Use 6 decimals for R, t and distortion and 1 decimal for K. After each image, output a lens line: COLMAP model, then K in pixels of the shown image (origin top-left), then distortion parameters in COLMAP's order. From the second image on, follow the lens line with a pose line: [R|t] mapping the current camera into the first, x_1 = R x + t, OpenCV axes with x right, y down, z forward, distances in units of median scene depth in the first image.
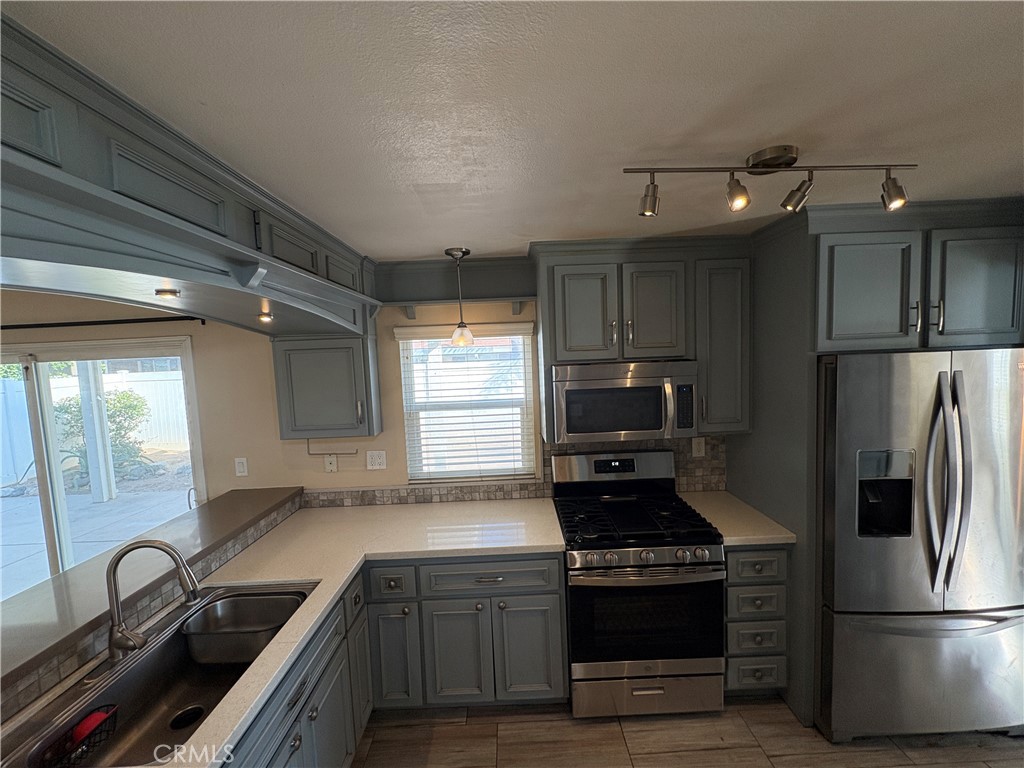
lens RADIAL K [[406.8, 0, 512.9], [0, 406.8, 385.2], [0, 0, 1]] dist [-0.001012, -0.000215]
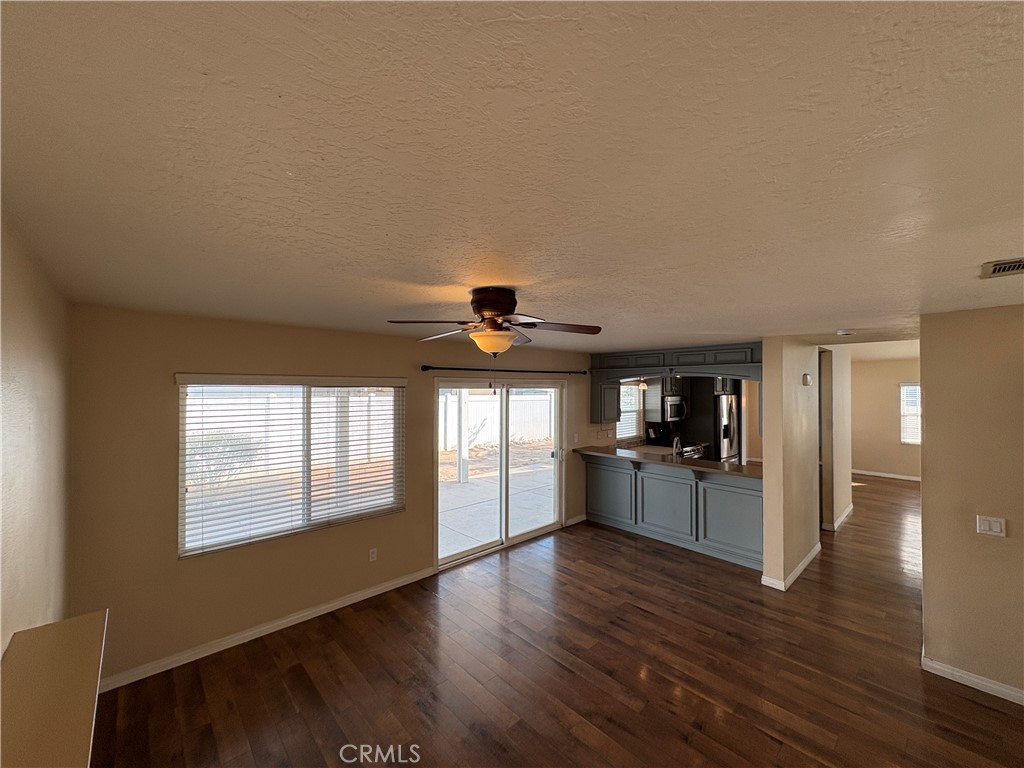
lens RADIAL K [[406.8, 0, 512.9], [0, 406.8, 385.2], [0, 0, 1]] dist [-0.001012, -0.000215]
pose [[0.737021, 0.044597, 0.674396, -2.462643], [0.023836, 0.995485, -0.091879, 0.105195], [-0.675449, 0.083791, 0.732631, -0.449504]]
